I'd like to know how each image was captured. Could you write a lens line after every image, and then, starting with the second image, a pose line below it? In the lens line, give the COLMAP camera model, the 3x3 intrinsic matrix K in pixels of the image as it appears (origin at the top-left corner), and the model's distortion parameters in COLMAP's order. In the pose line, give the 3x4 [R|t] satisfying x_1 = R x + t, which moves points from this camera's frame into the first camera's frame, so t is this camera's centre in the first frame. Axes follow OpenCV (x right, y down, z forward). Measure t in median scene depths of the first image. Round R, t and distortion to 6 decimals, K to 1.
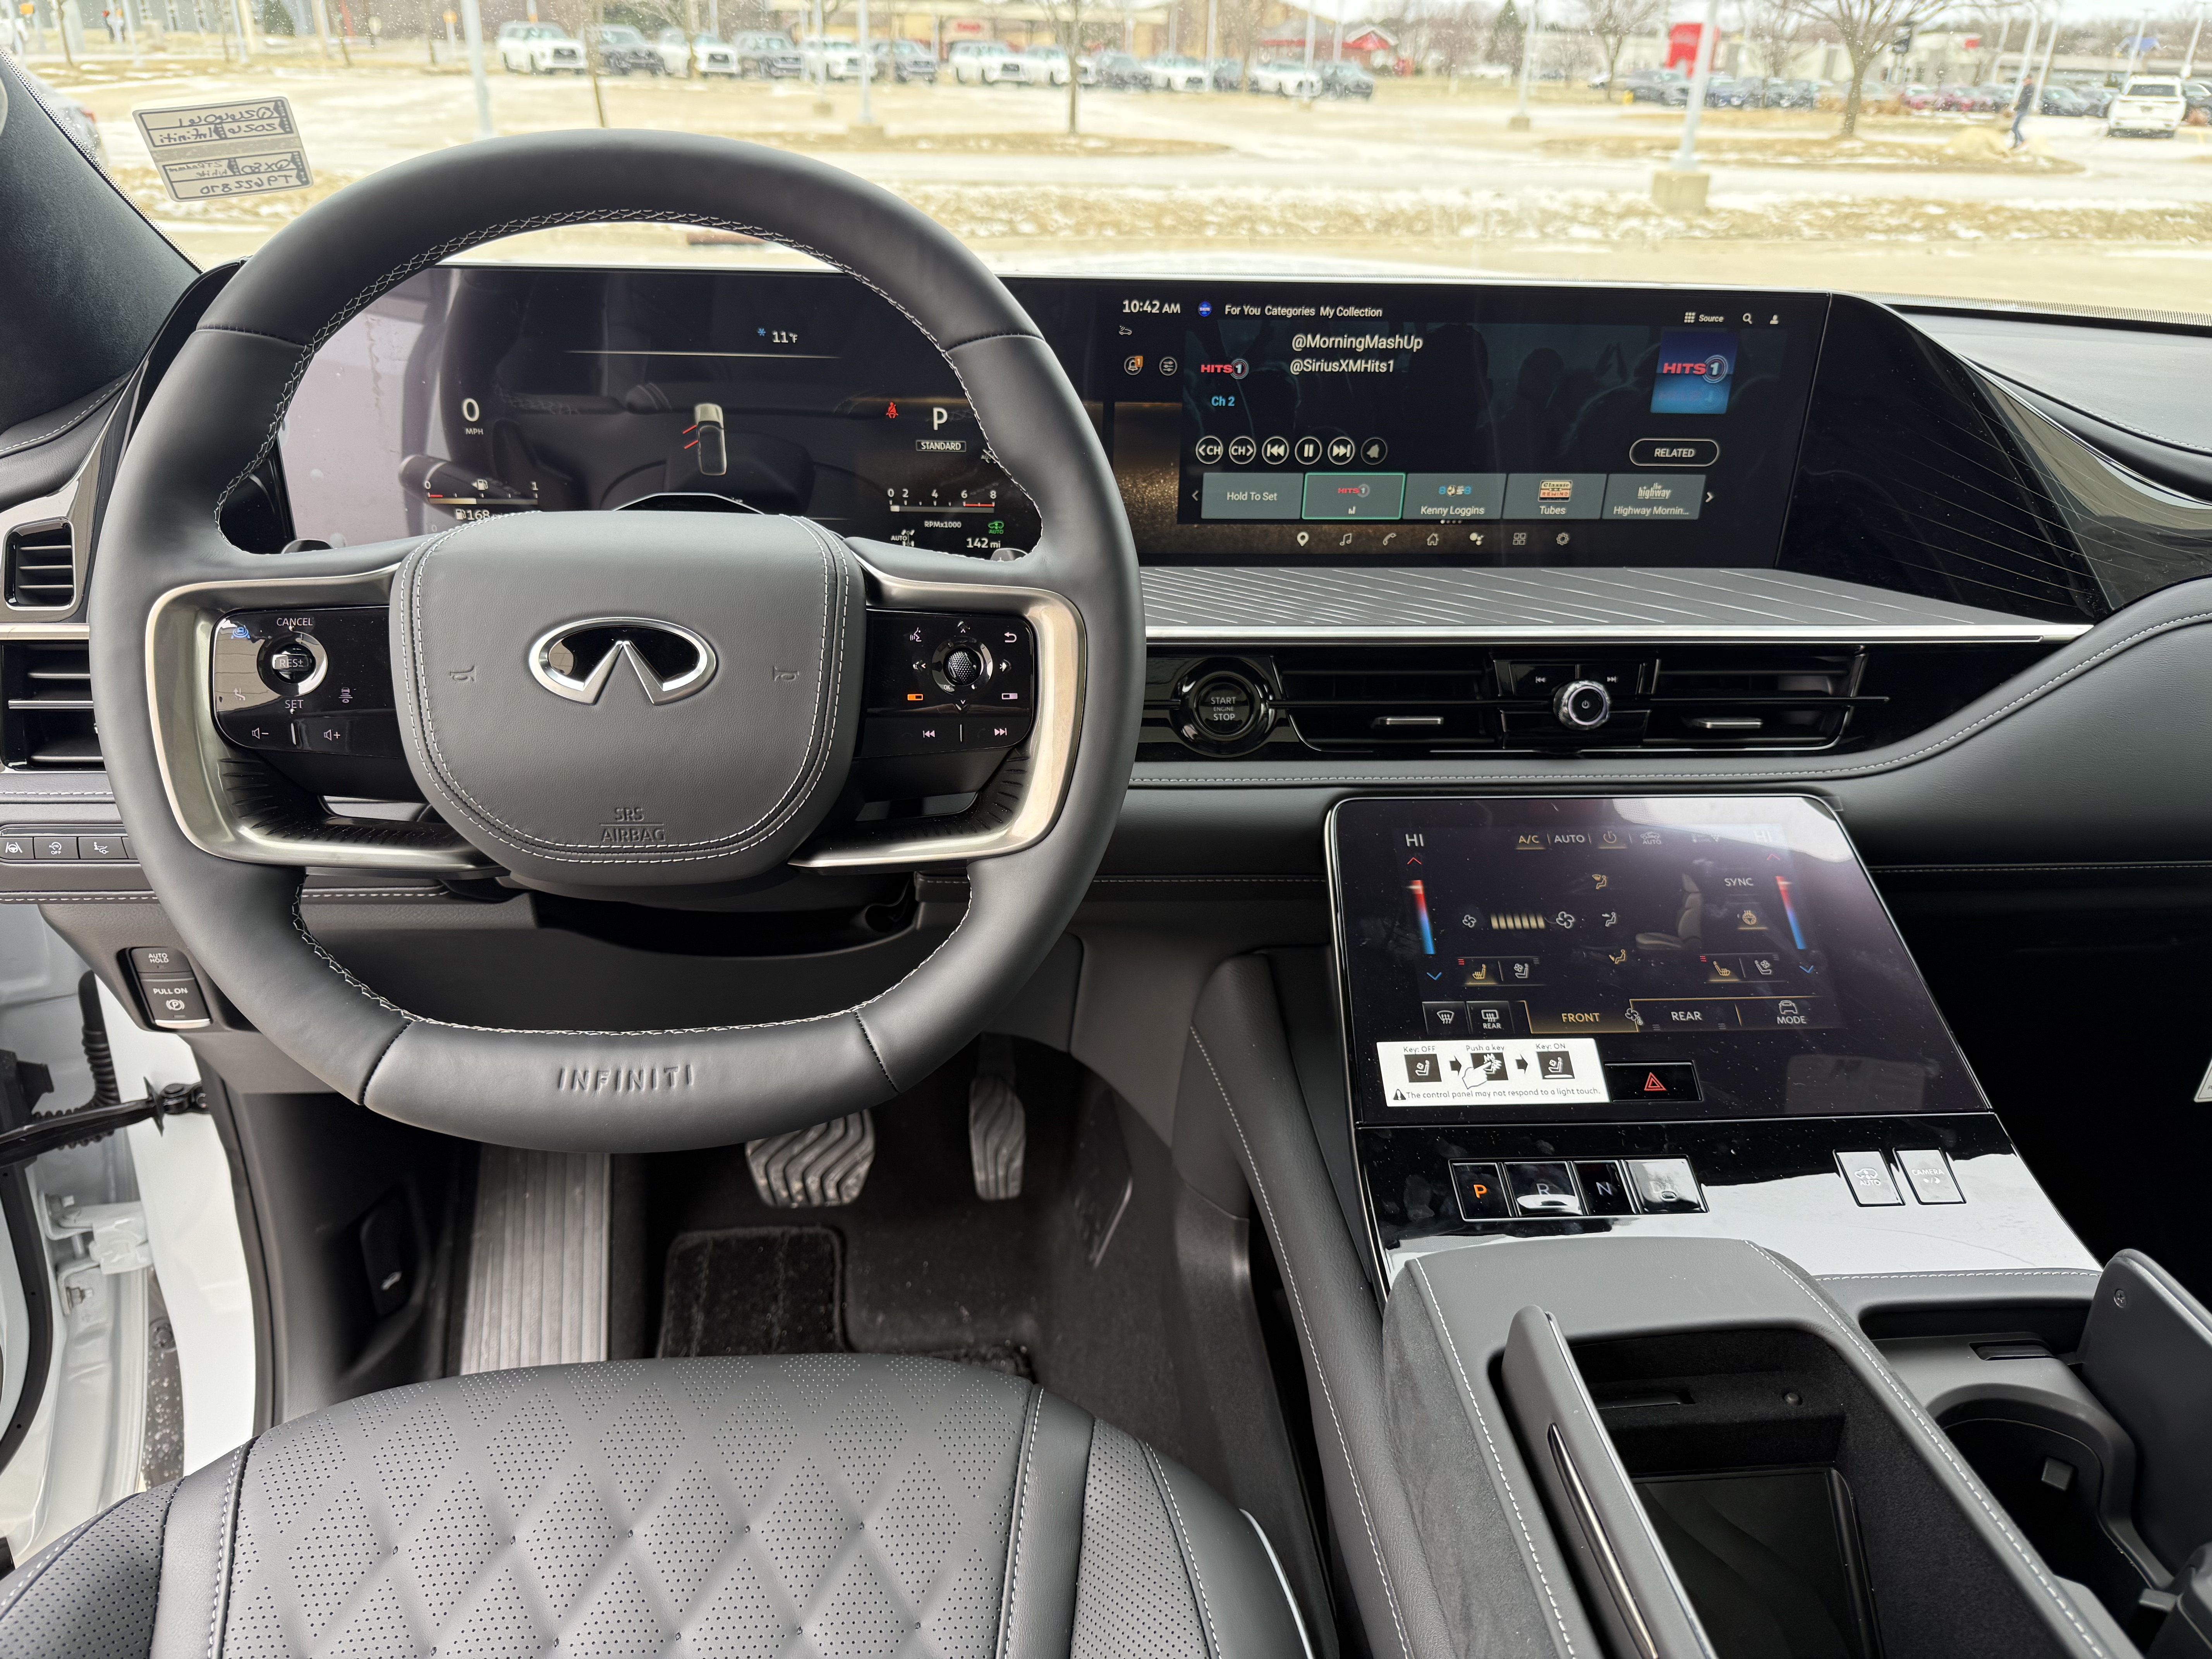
lens RADIAL K [[1507.8, 0, 1124.1], [0, 1507.8, 842.5], [0, 0, 1]] dist [0.013297, -0.019650]
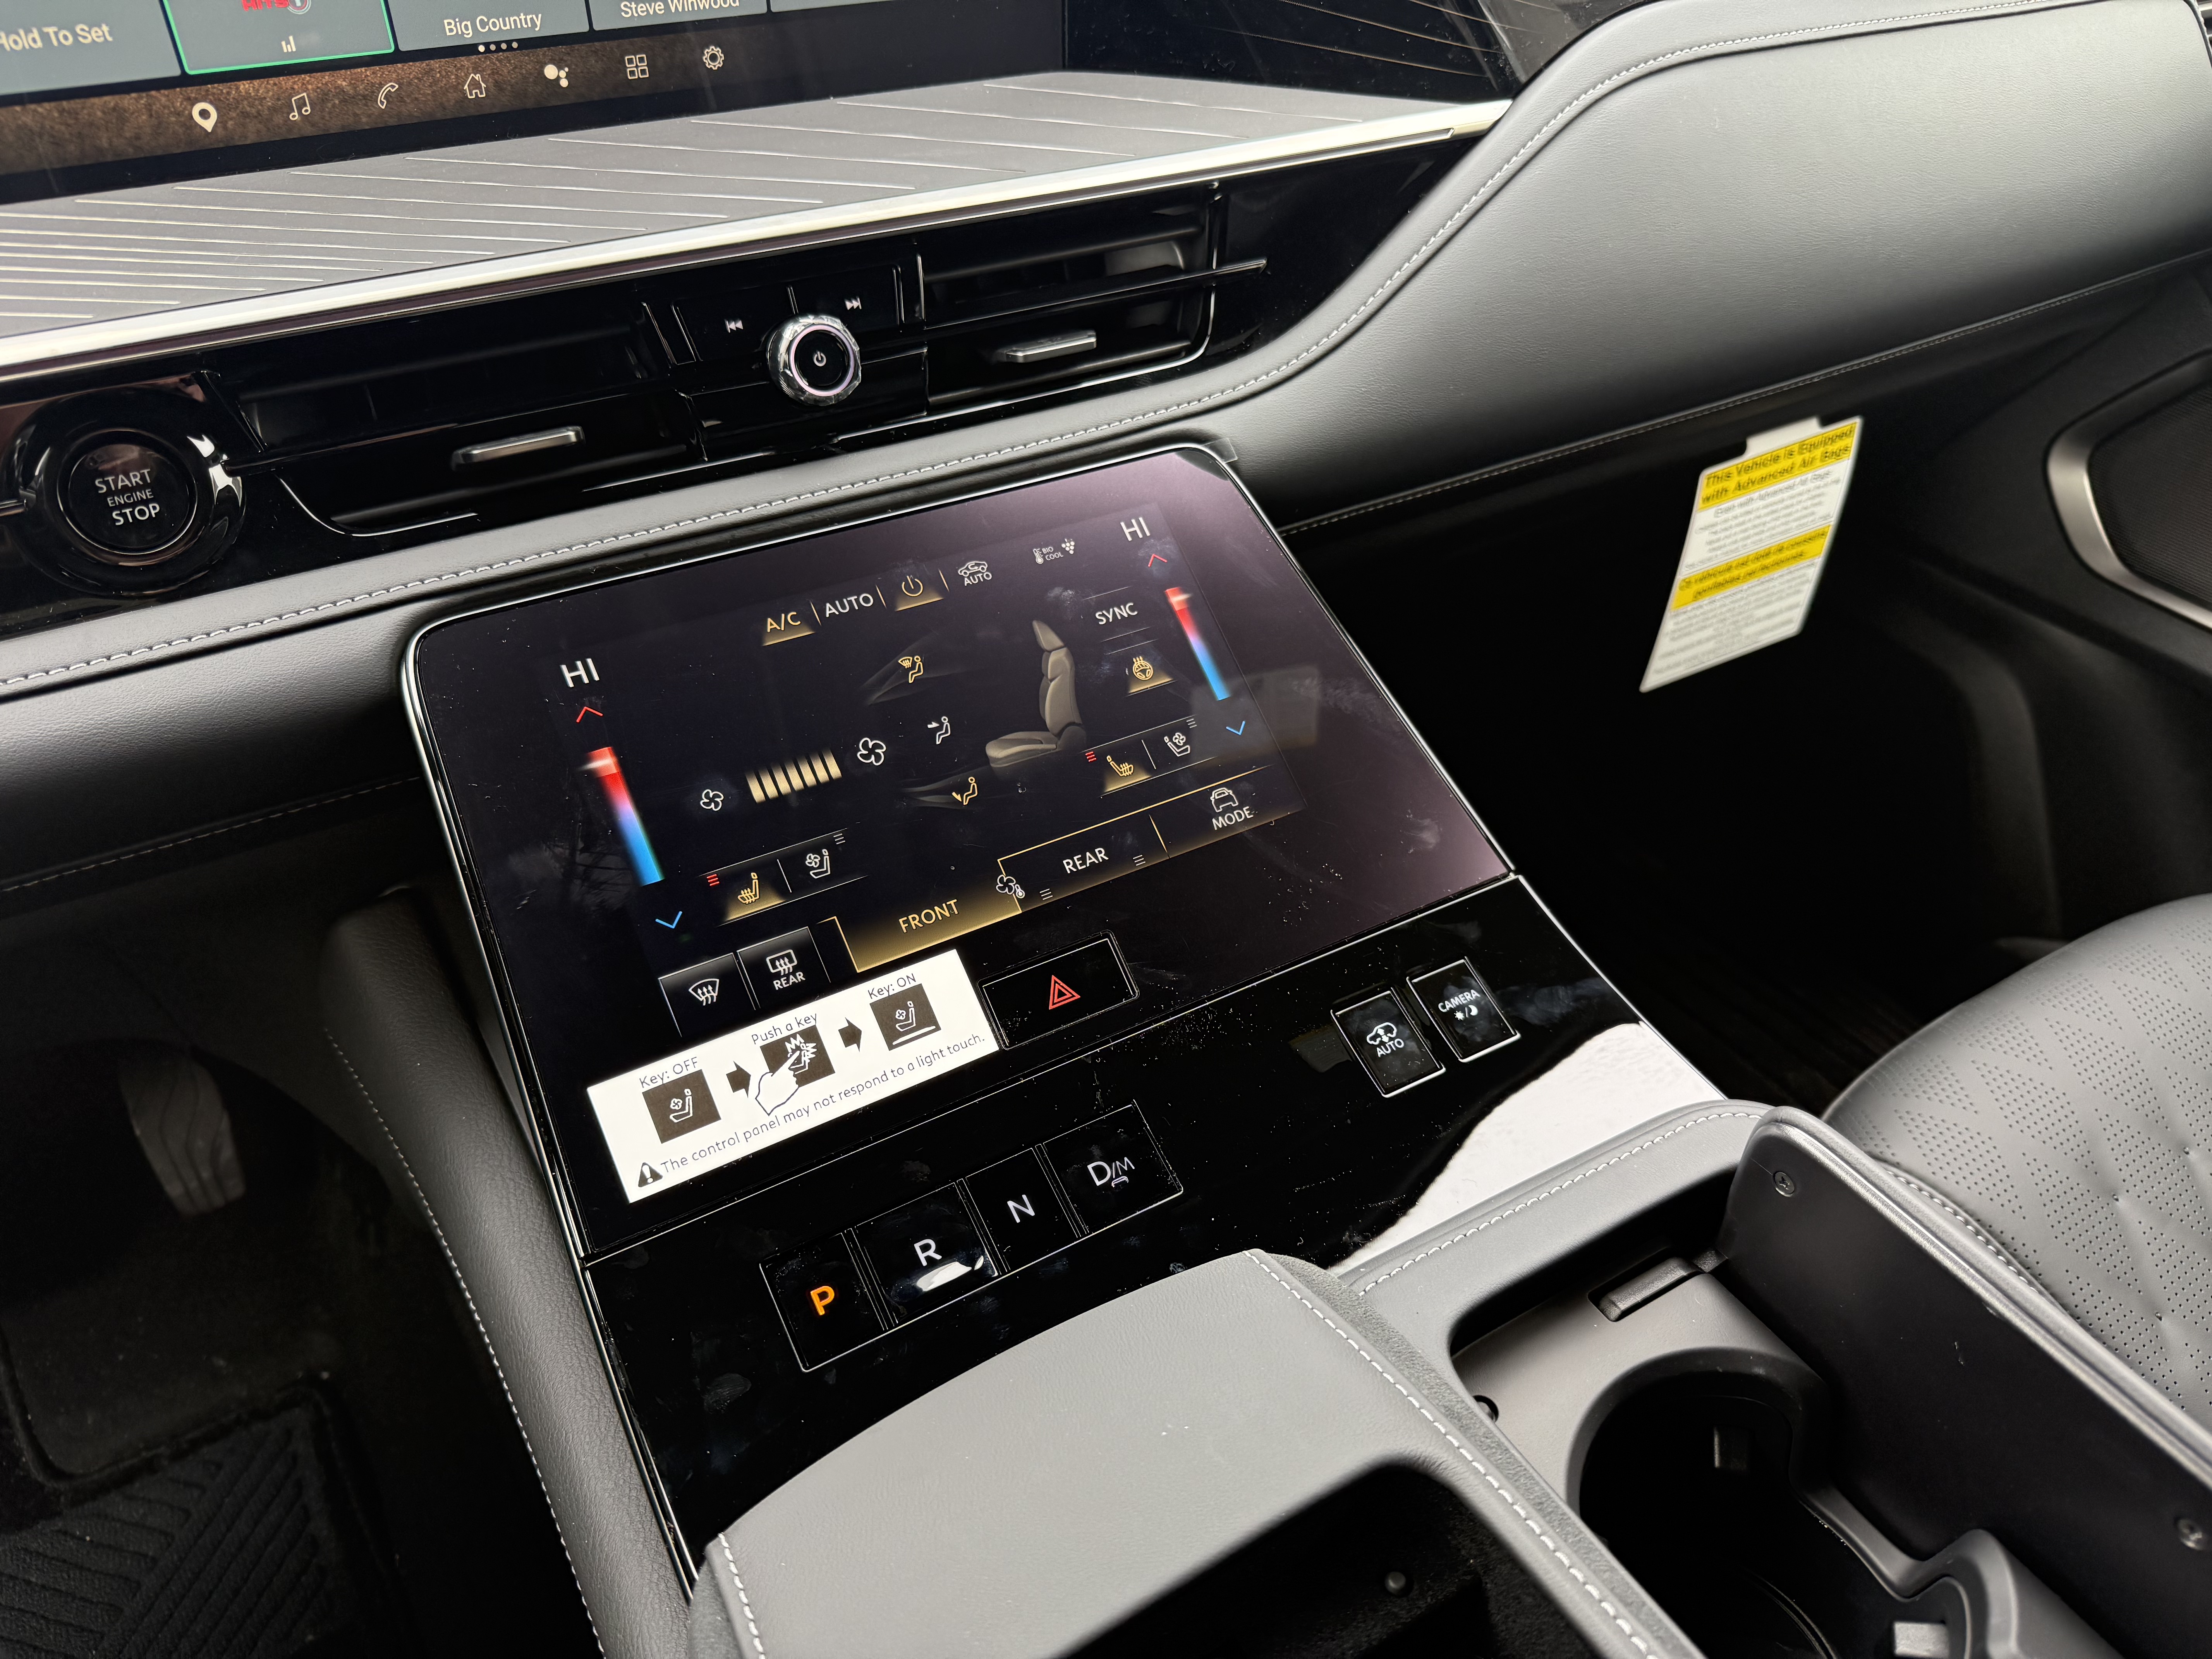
lens RADIAL K [[1507.8, 0, 1088.6], [0, 1507.8, 847.7], [0, 0, 1]] dist [0.013297, -0.019650]
pose [[0.901661, -0.287400, 0.323123, 0.177299], [0.194833, 0.937052, 0.289782, -0.071585], [-0.386066, -0.198331, 0.900898, 0.448774]]
